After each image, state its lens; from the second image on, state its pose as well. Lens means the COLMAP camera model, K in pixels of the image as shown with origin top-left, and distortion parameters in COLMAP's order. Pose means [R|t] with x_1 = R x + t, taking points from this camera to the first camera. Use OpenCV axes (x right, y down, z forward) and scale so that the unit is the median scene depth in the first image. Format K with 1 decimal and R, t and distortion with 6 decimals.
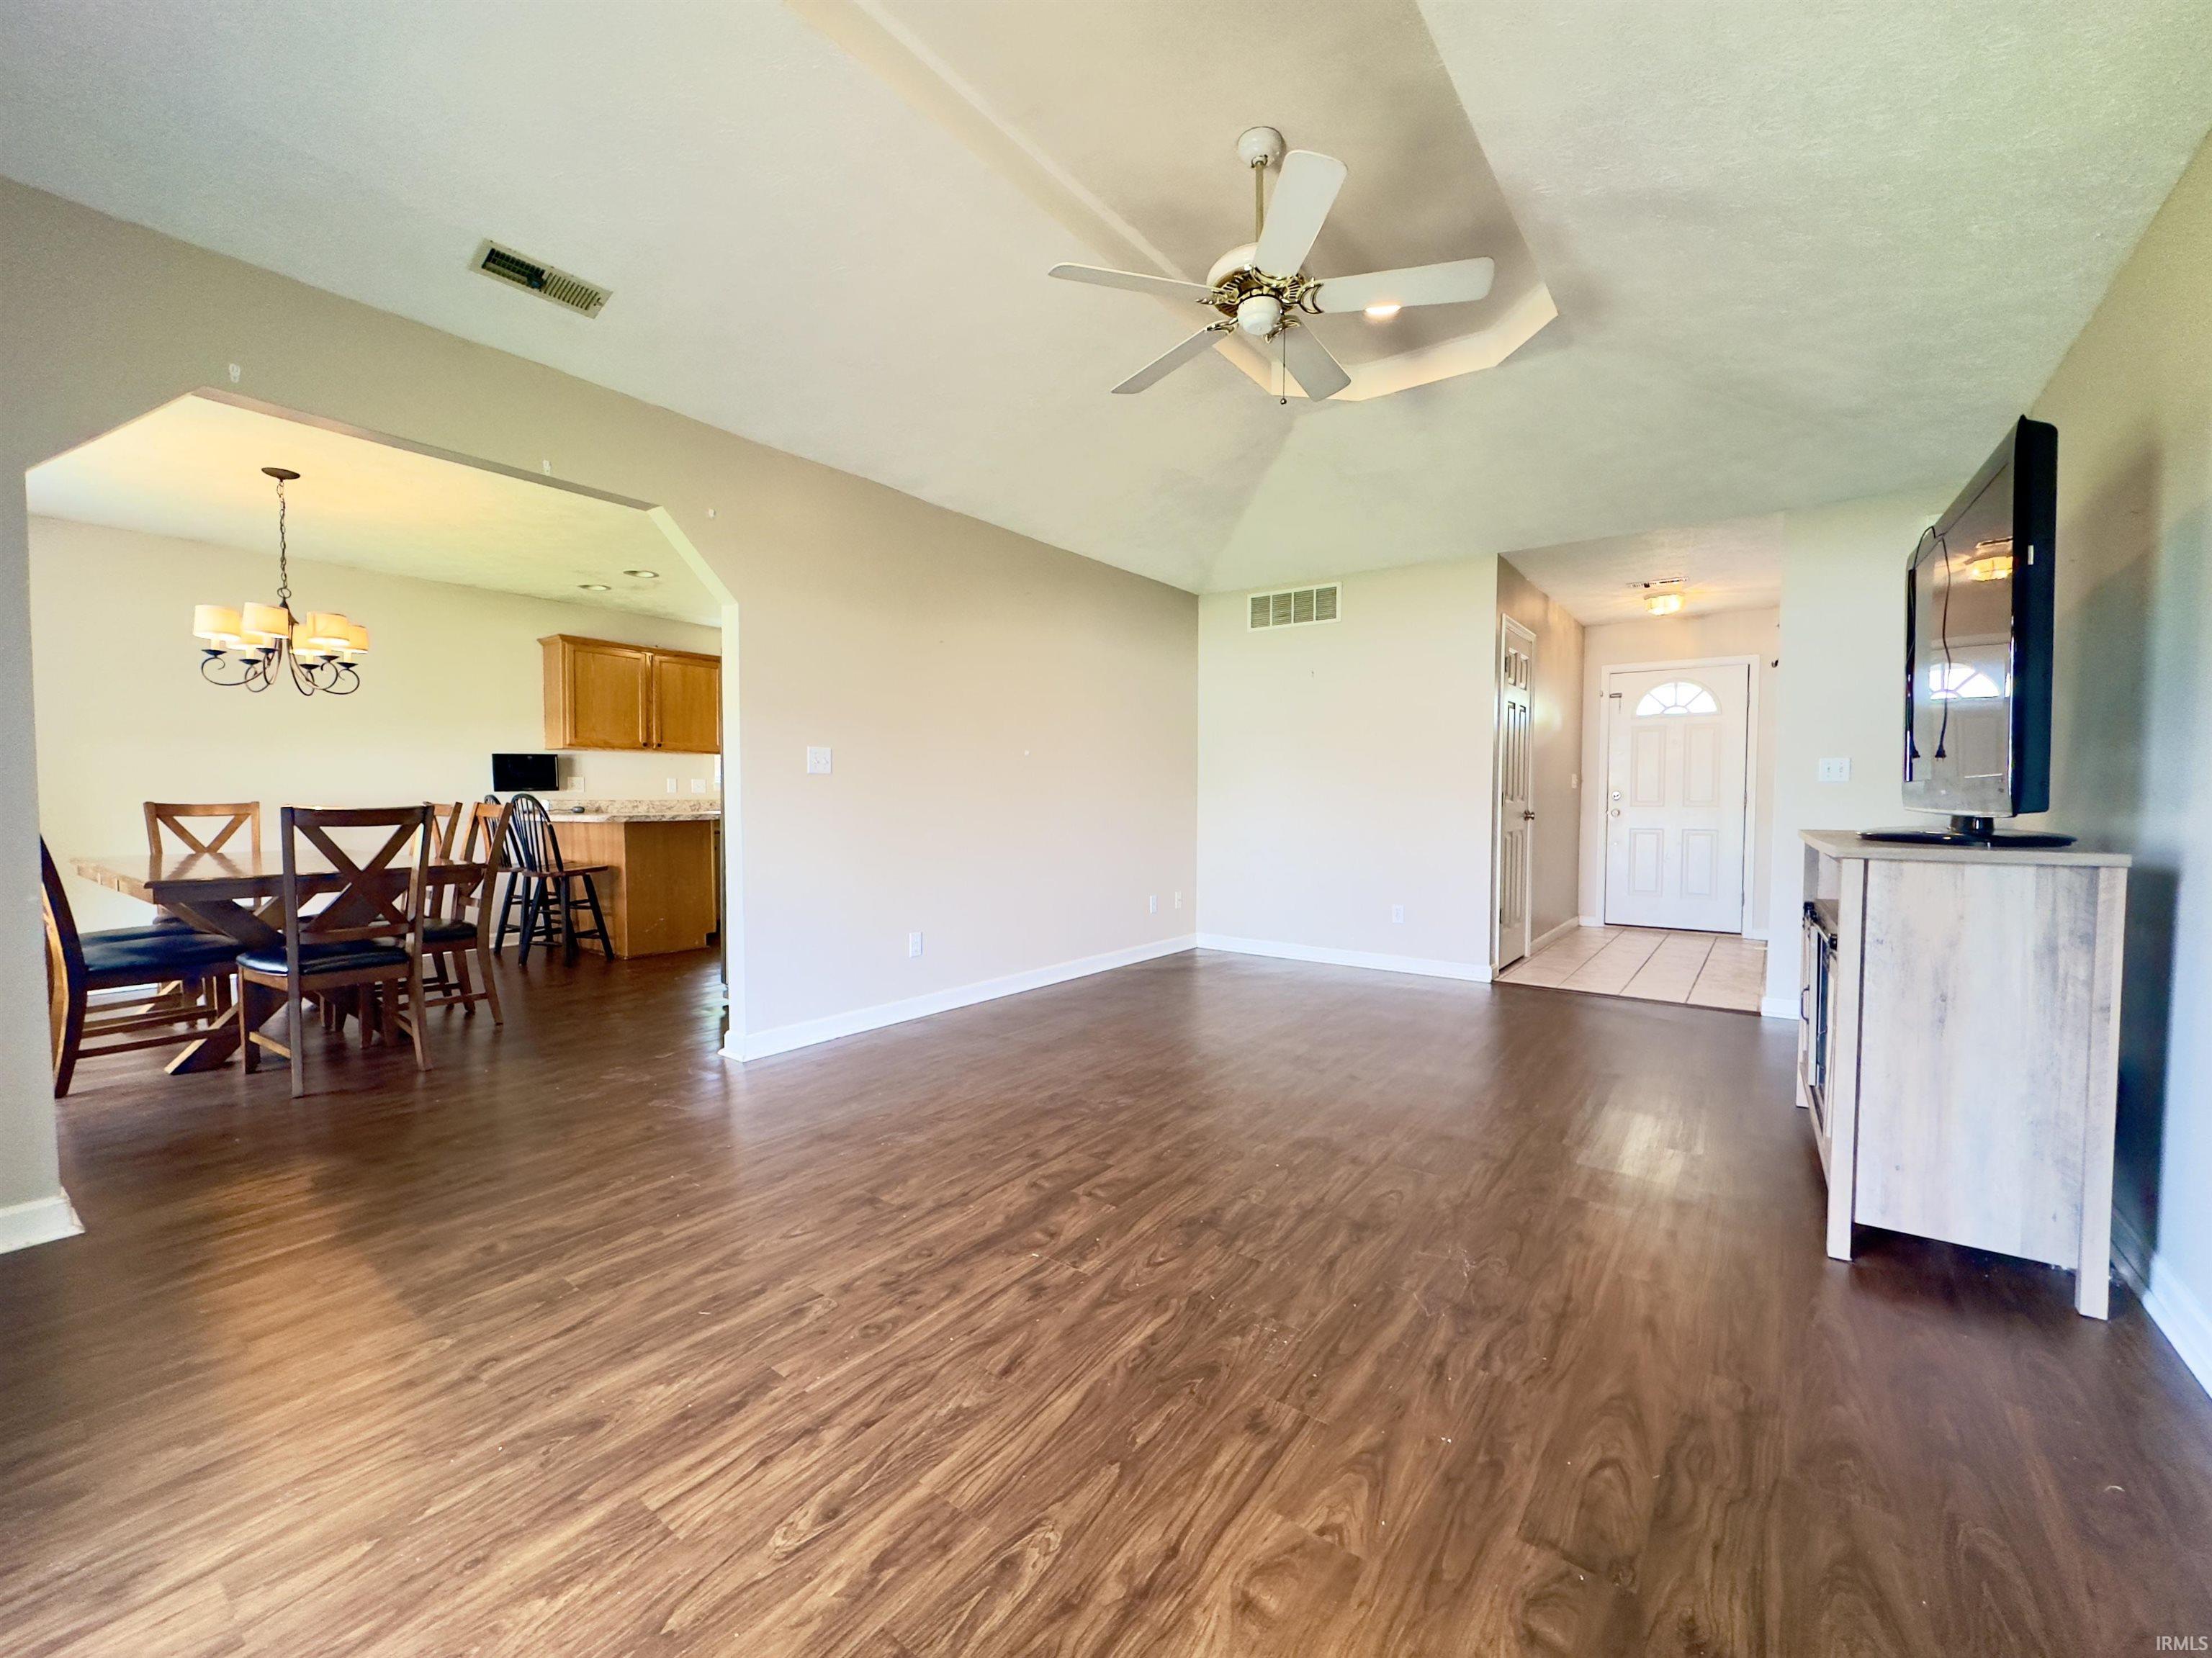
lens RADIAL K [[891.1, 0, 1094.2], [0, 891.1, 832.2], [0, 0, 1]] dist [0.001950, 0.000741]
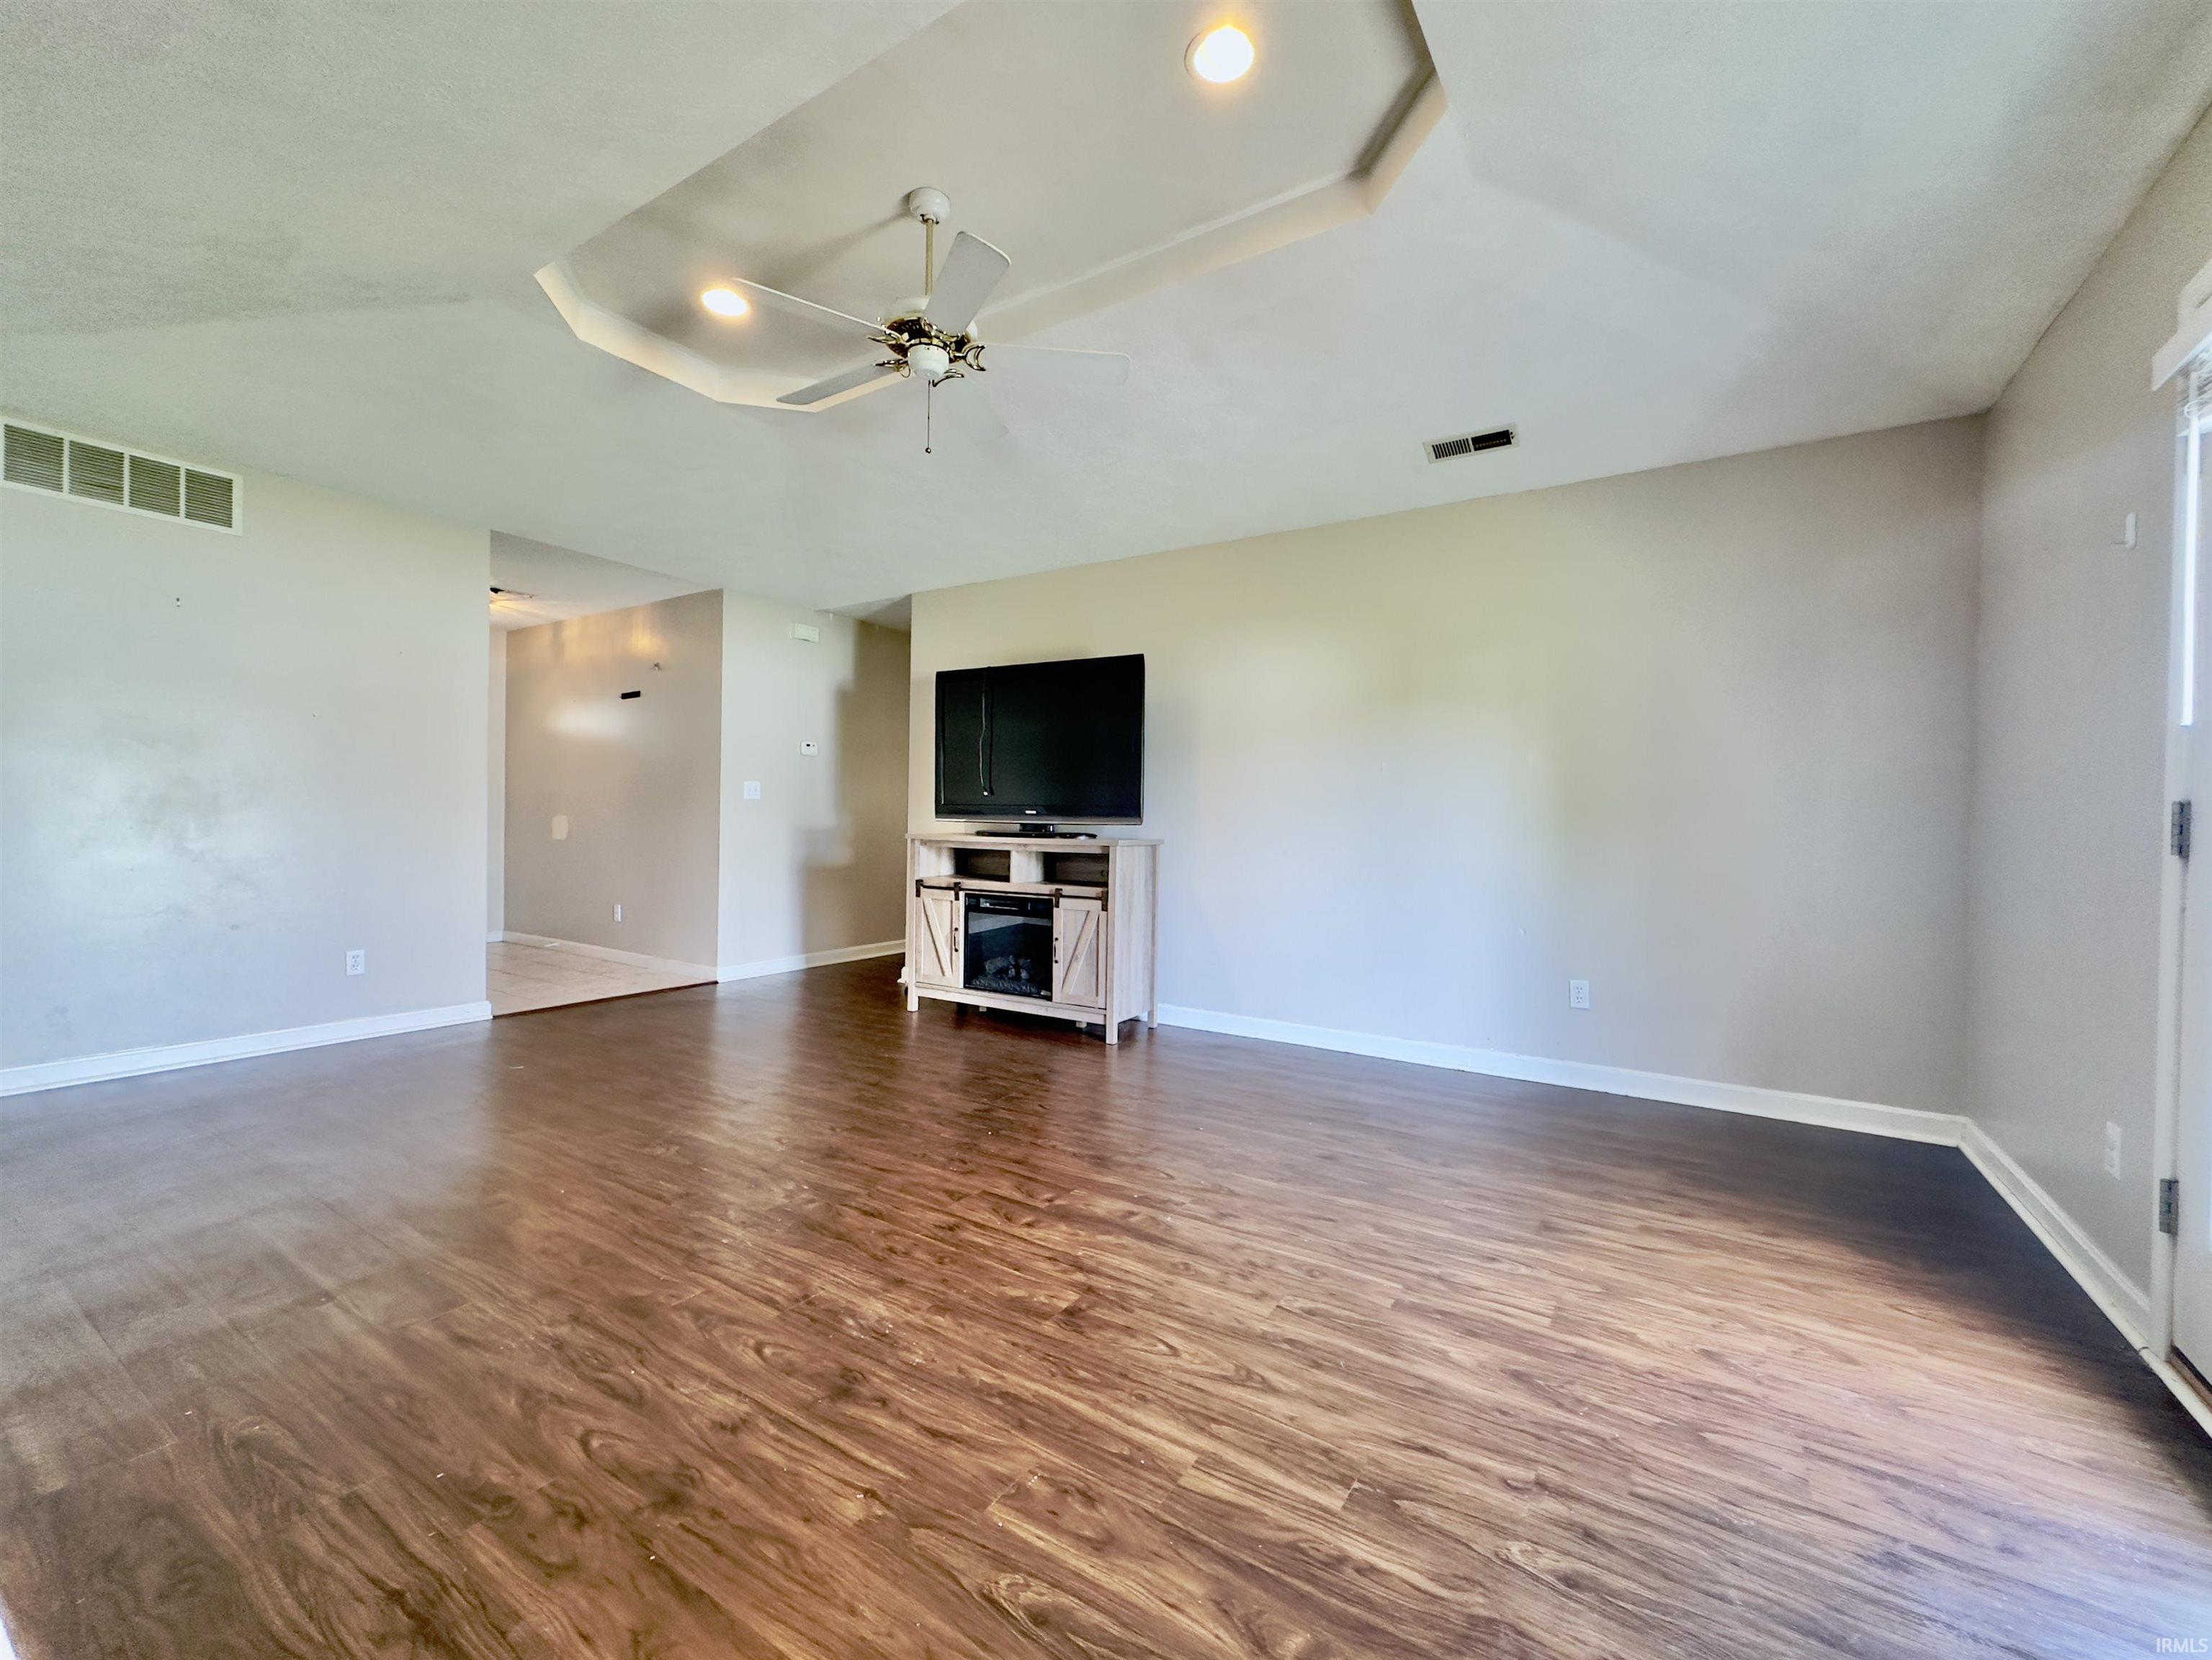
lens RADIAL K [[891.3, 0, 1106.3], [0, 891.3, 831.0], [0, 0, 1]] dist [0.001950, 0.000741]
pose [[-0.062983, -0.017559, 0.997860, -1.277304], [0.020105, 0.999620, 0.018859, -0.051095], [-0.997812, 0.021250, -0.062607, 1.219555]]
